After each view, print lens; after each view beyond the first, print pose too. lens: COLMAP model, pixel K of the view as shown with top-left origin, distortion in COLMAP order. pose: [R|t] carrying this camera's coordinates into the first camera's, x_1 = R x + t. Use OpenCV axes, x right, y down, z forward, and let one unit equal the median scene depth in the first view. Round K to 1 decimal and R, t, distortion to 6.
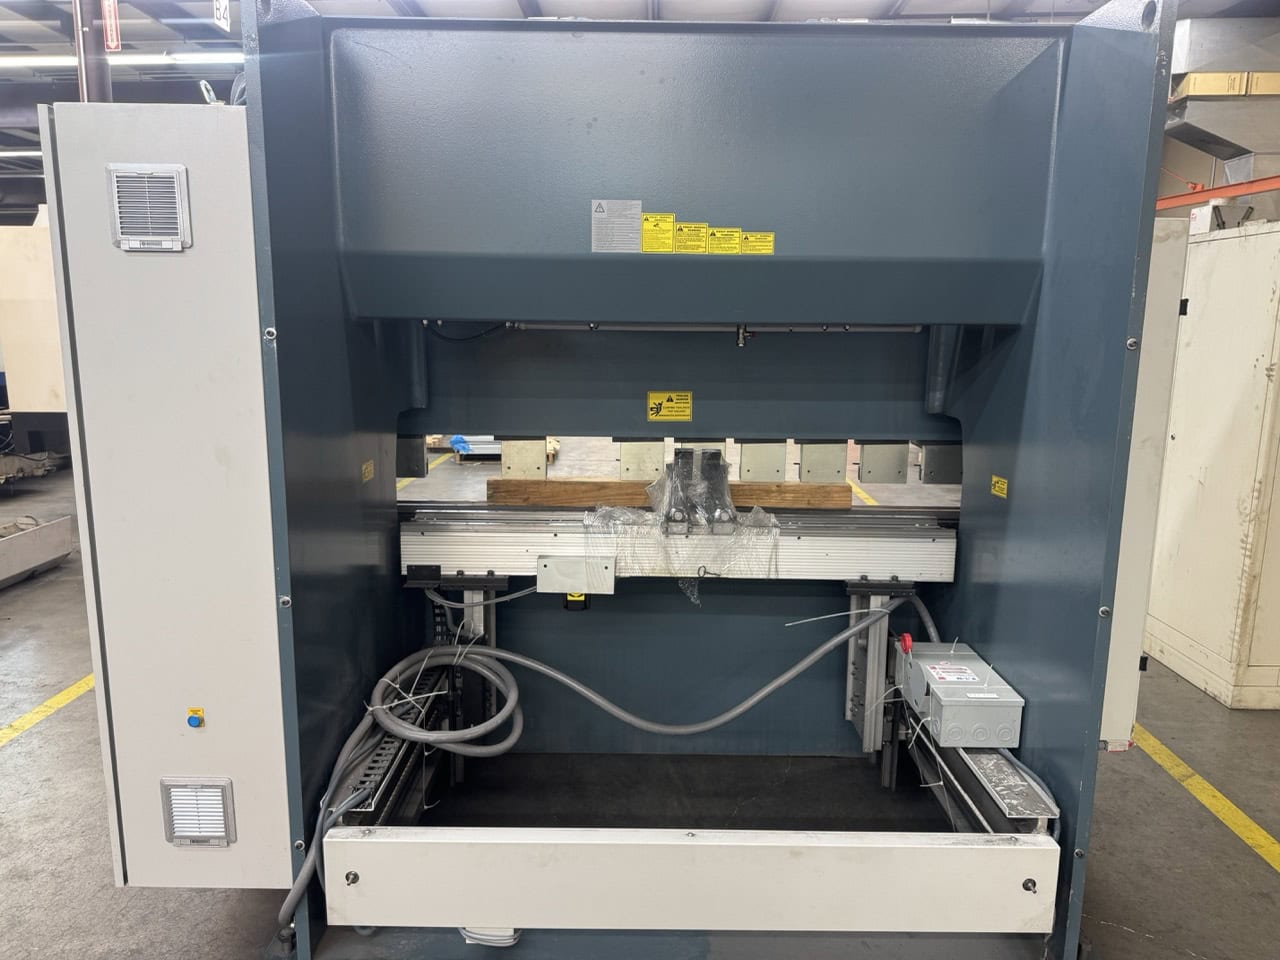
lens RADIAL K [[898.7, 0, 635.5], [0, 898.7, 486.4], [0, 0, 1]] dist [0.031303, -0.013957]
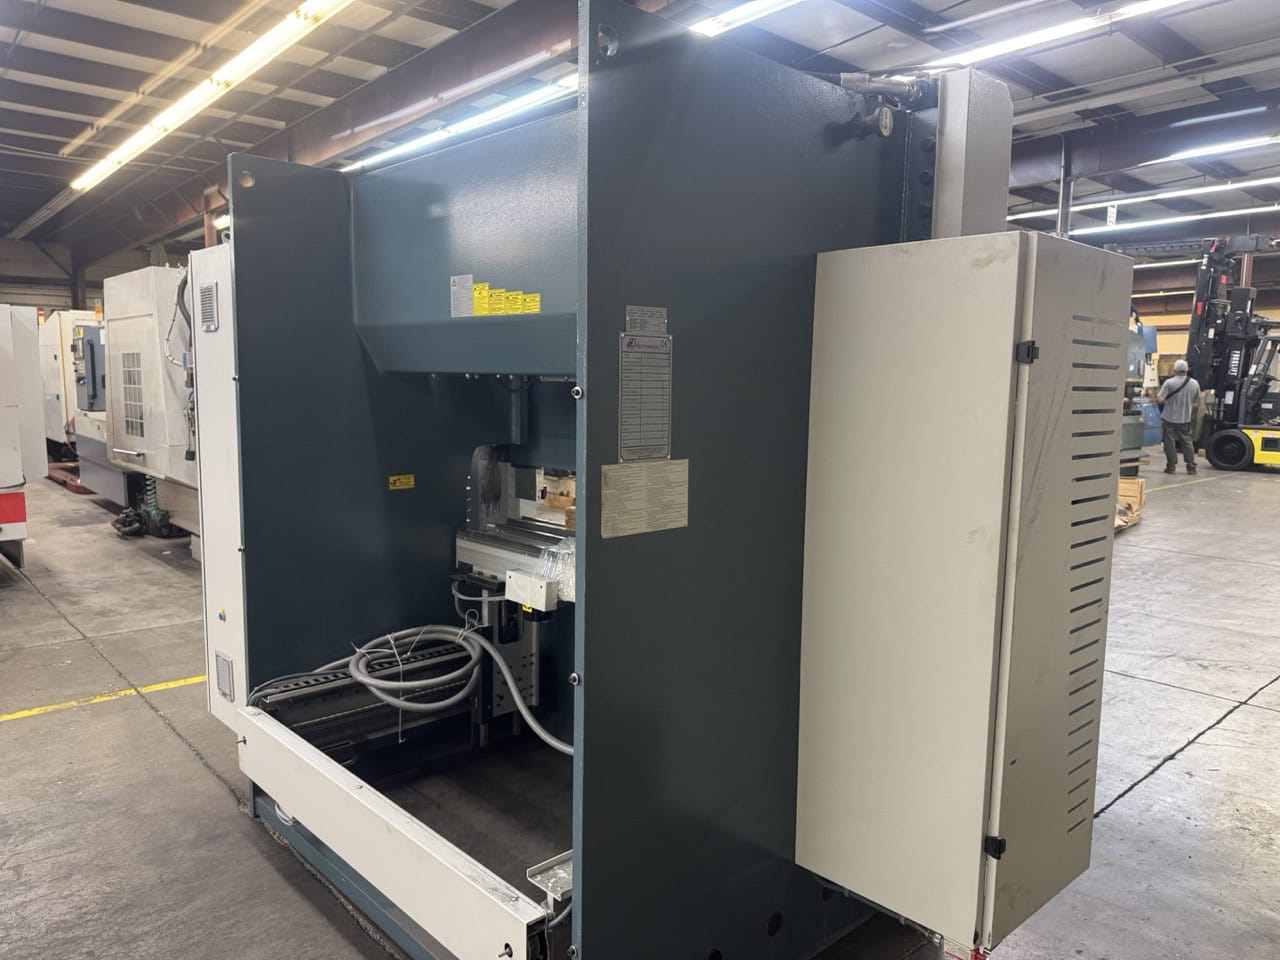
lens RADIAL K [[898.7, 0, 638.3], [0, 898.7, 481.9], [0, 0, 1]] dist [0.031303, -0.013957]
pose [[0.686244, 0.082354, -0.722694, 1.054136], [-0.136769, 0.990457, -0.017003, -0.048321], [0.714397, 0.110510, 0.690959, 0.344477]]
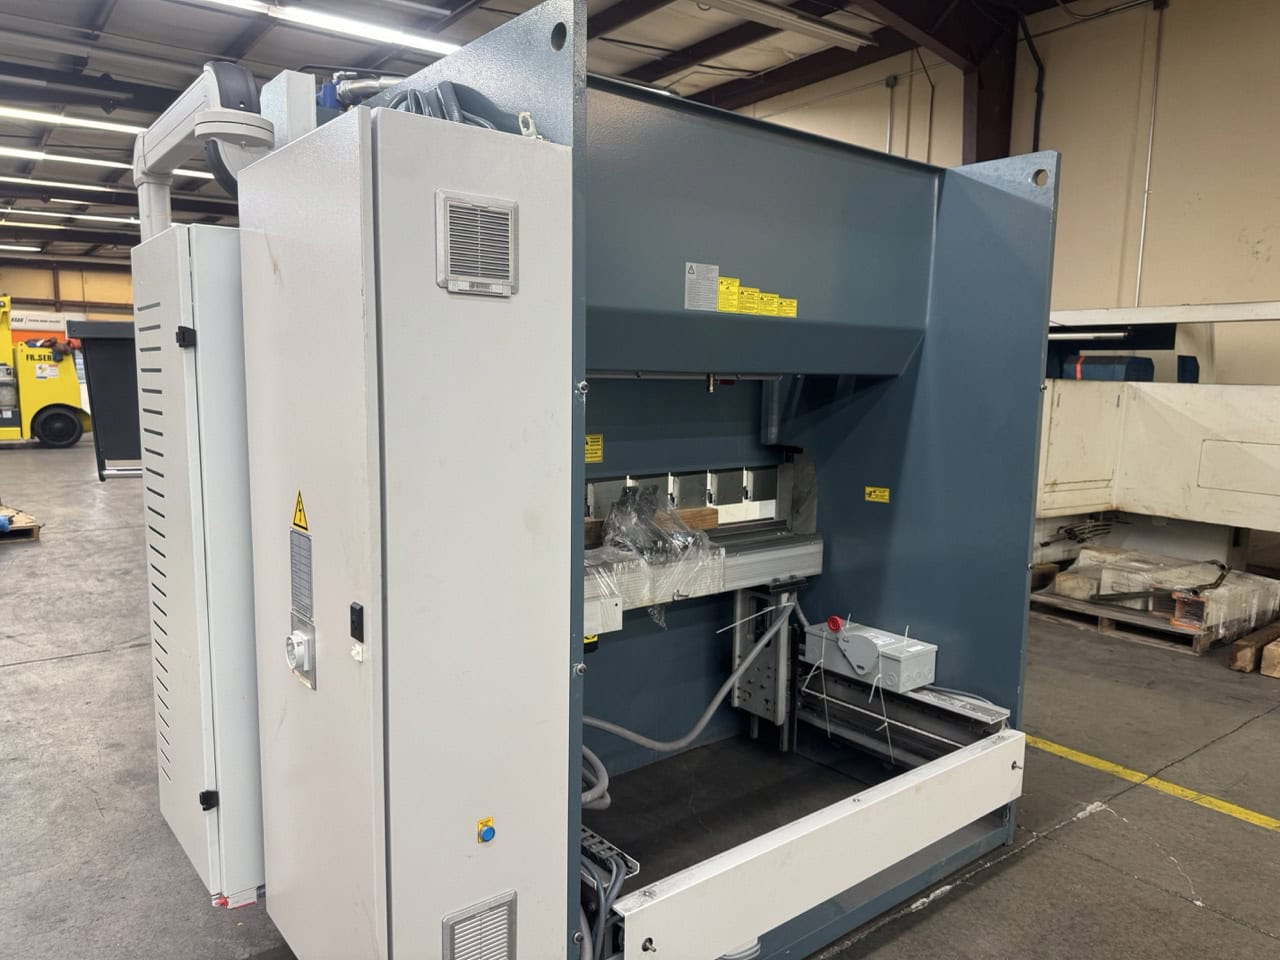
lens RADIAL K [[898.7, 0, 628.5], [0, 898.7, 483.0], [0, 0, 1]] dist [0.031303, -0.013957]
pose [[0.784730, -0.074559, 0.615337, -0.791722], [0.105133, 0.994365, -0.013589, -0.041650], [-0.610857, 0.075356, 0.788147, 0.194863]]
